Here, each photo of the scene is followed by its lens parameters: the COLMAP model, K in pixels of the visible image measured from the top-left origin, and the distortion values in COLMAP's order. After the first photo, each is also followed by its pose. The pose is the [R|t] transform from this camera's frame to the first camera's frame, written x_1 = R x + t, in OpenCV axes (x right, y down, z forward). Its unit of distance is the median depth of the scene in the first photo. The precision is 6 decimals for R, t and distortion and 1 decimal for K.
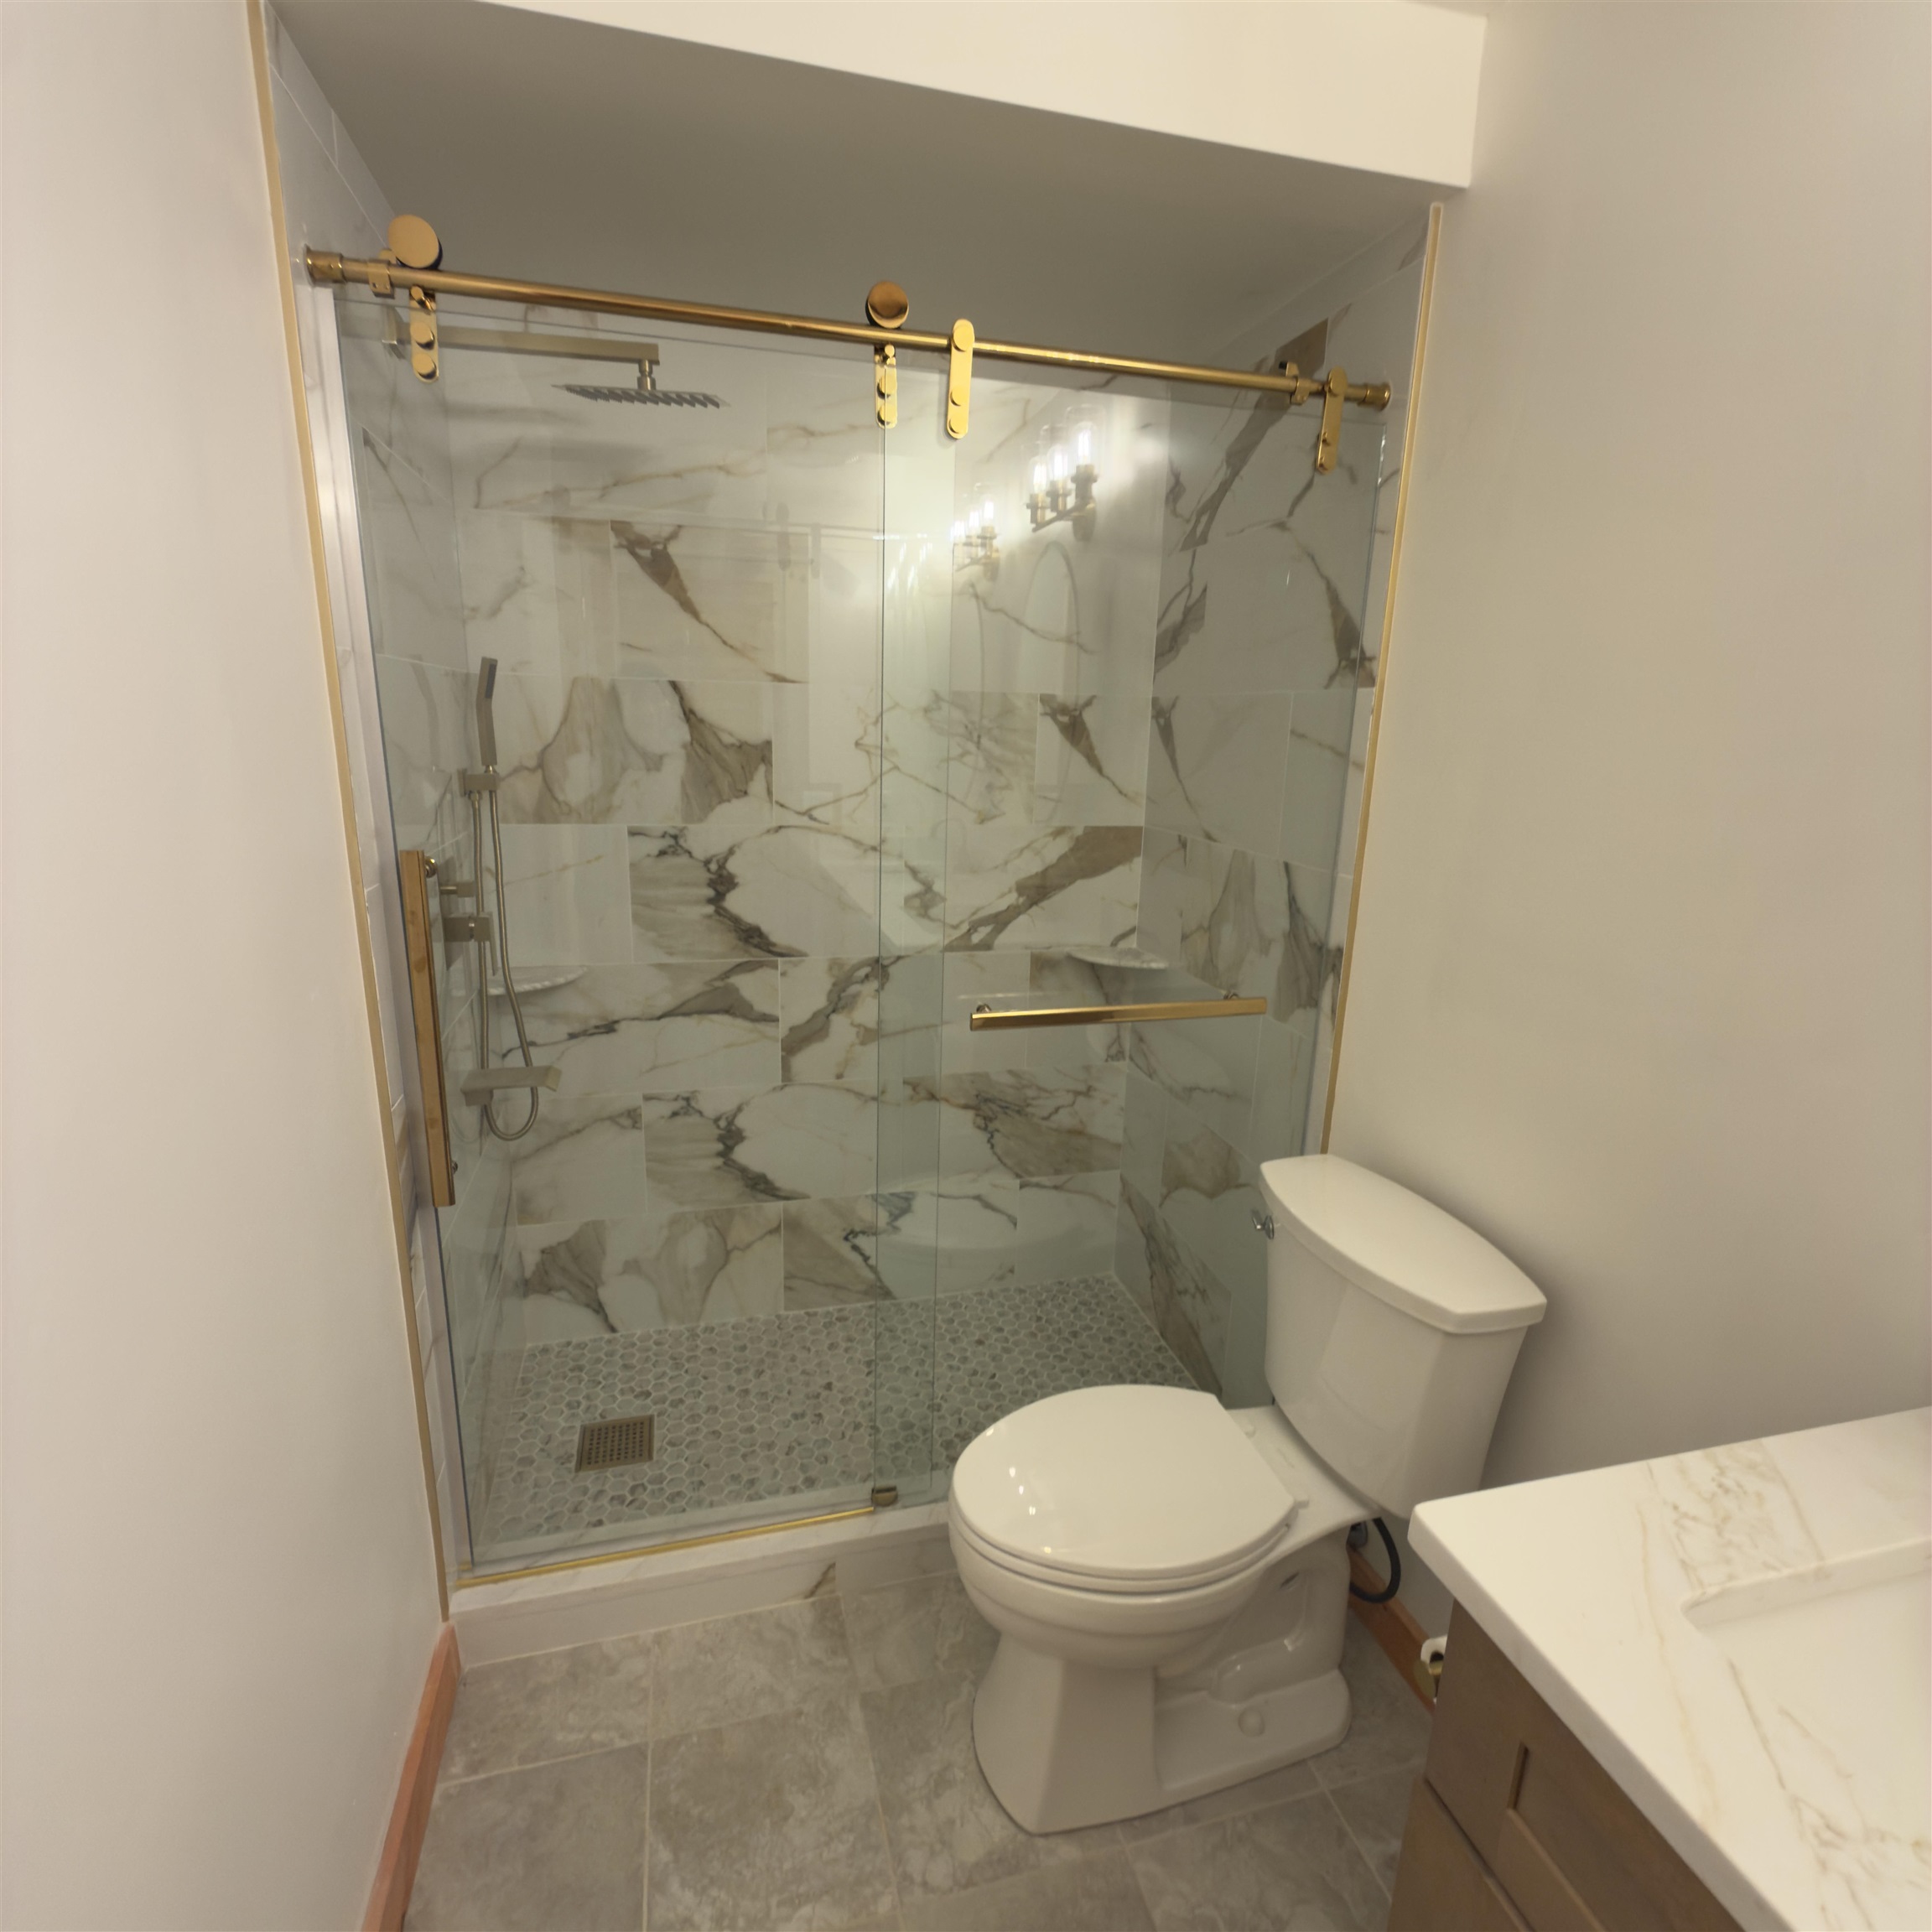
lens RADIAL K [[1029.5, 0, 965.9], [0, 1029.5, 967.7], [0, 0, 1]] dist [0.014865, 0.000456]
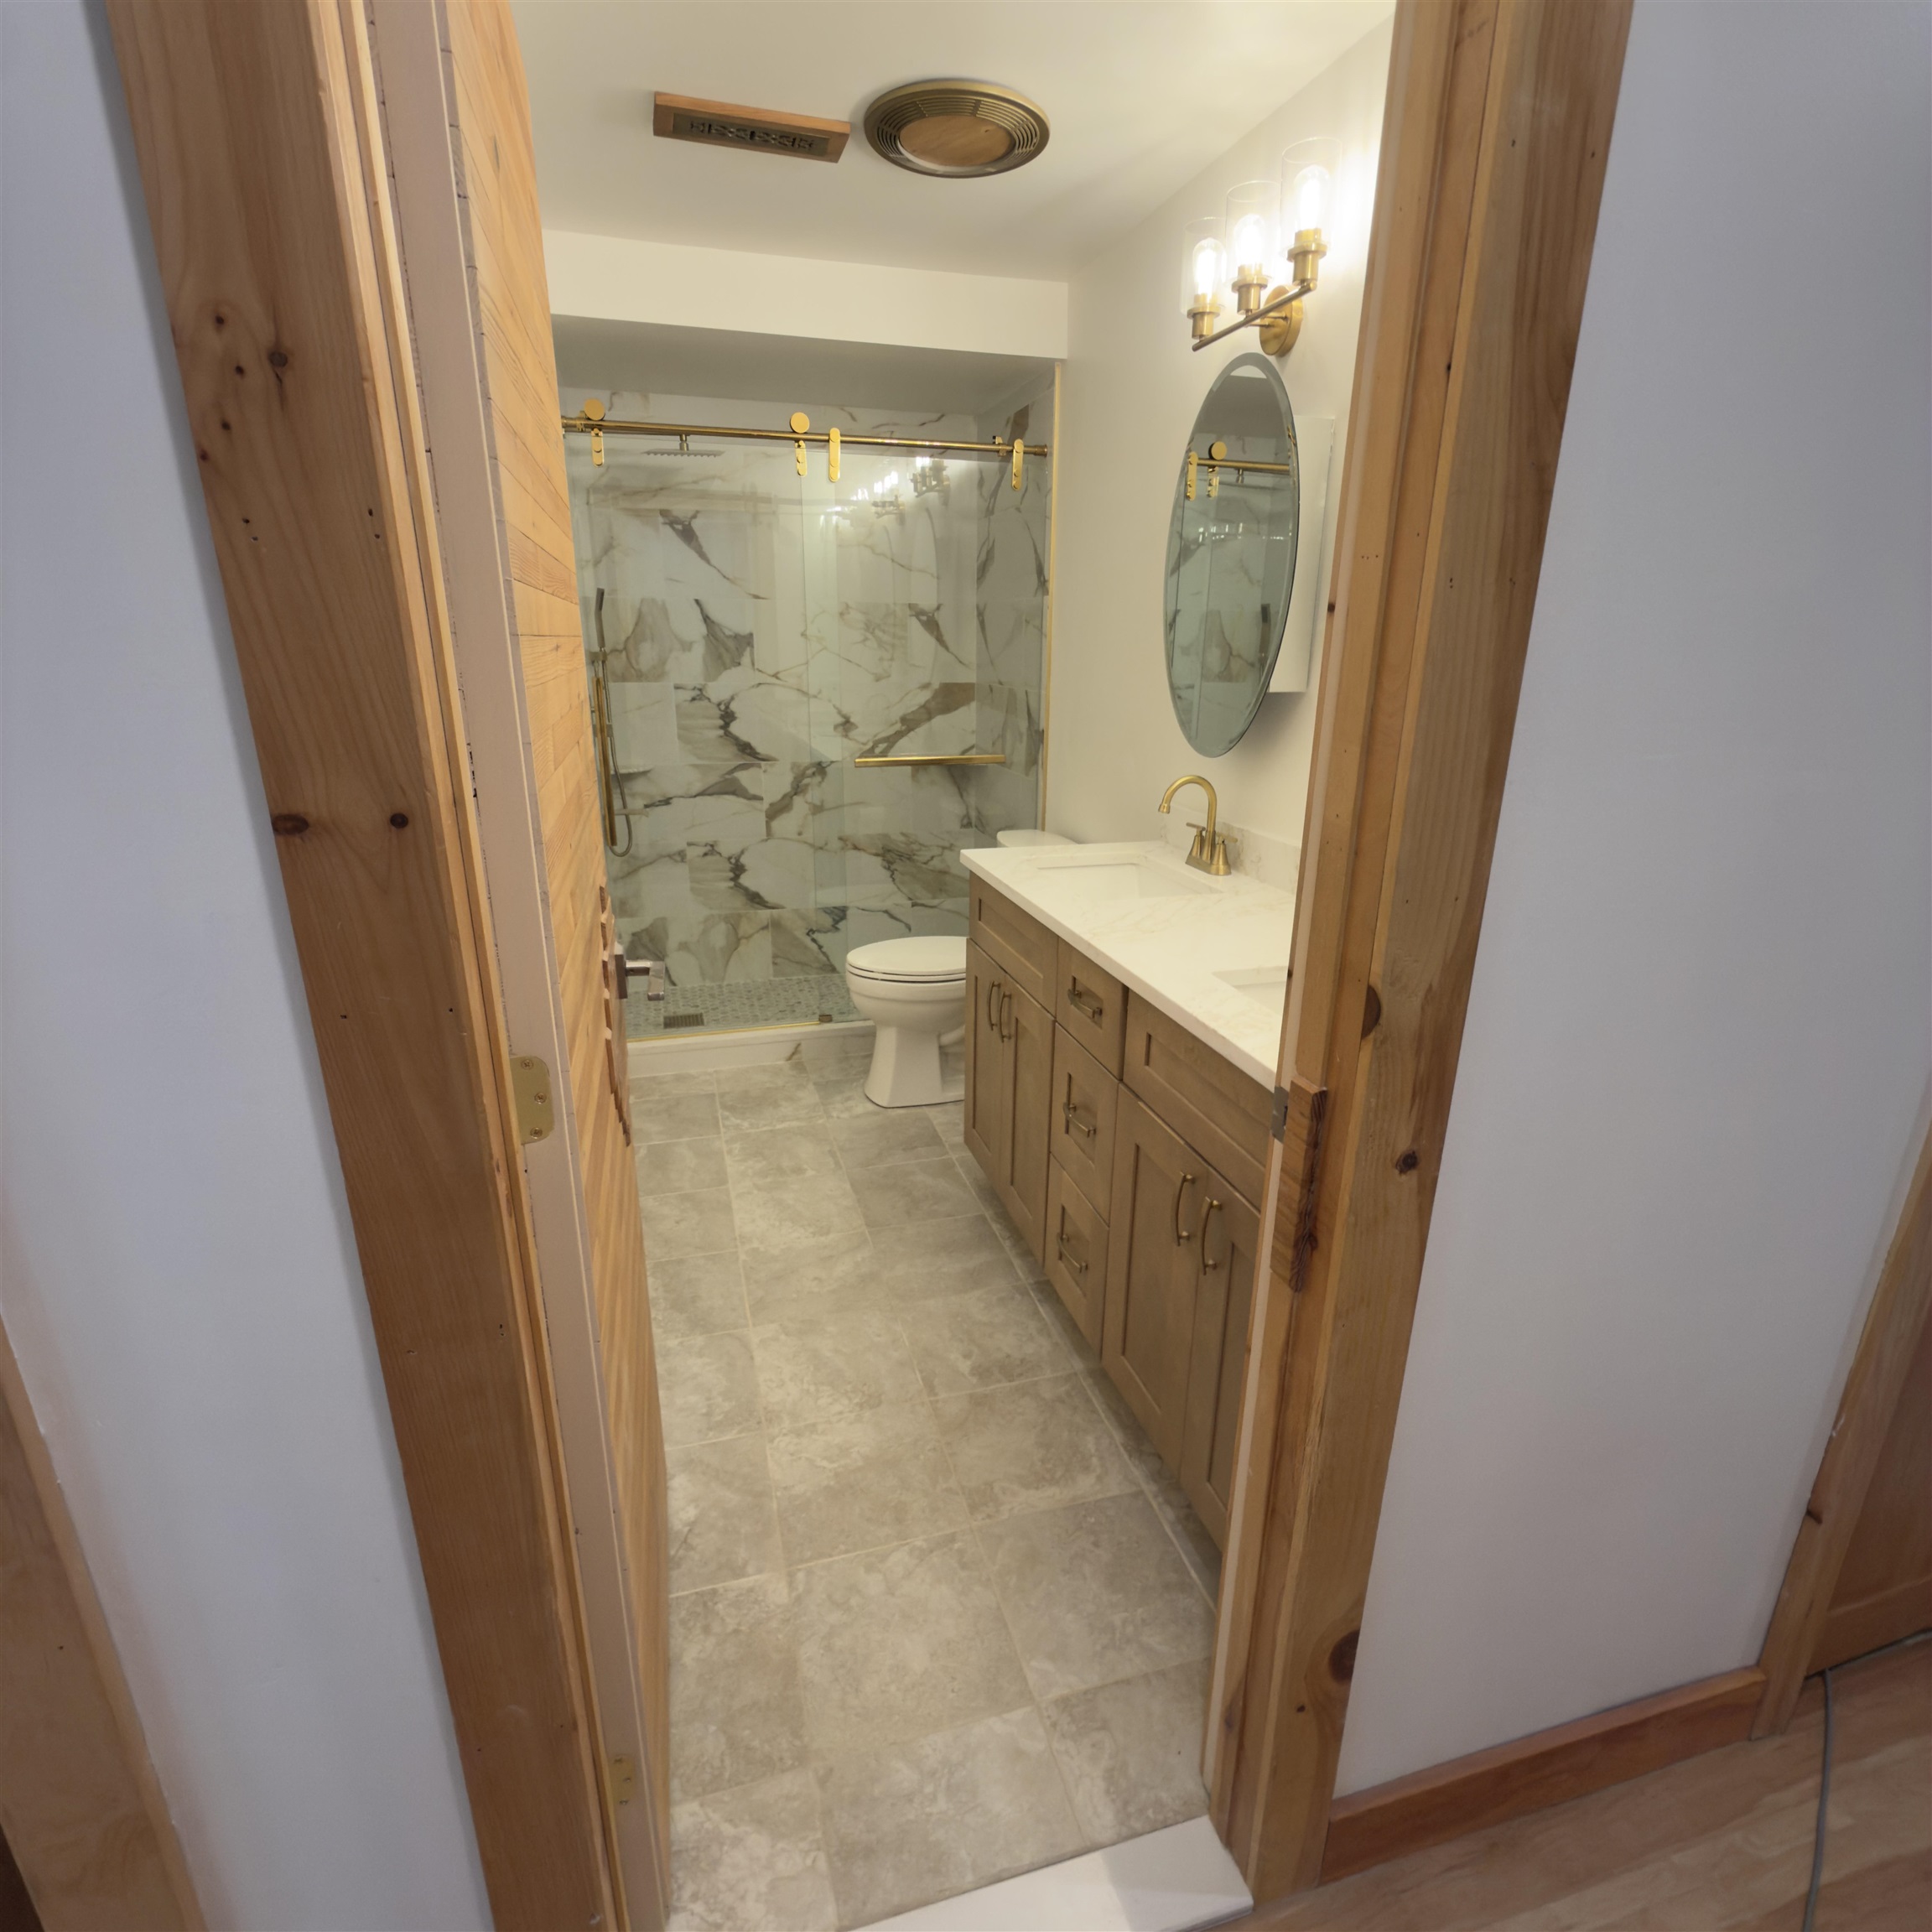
lens RADIAL K [[1029.5, 0, 965.0], [0, 1029.5, 963.4], [0, 0, 1]] dist [0.014865, 0.000456]
pose [[0.999669, -0.023437, 0.010564, 0.132965], [0.022658, 0.997384, 0.068636, 0.216138], [-0.012145, -0.068374, 0.997586, -0.752790]]
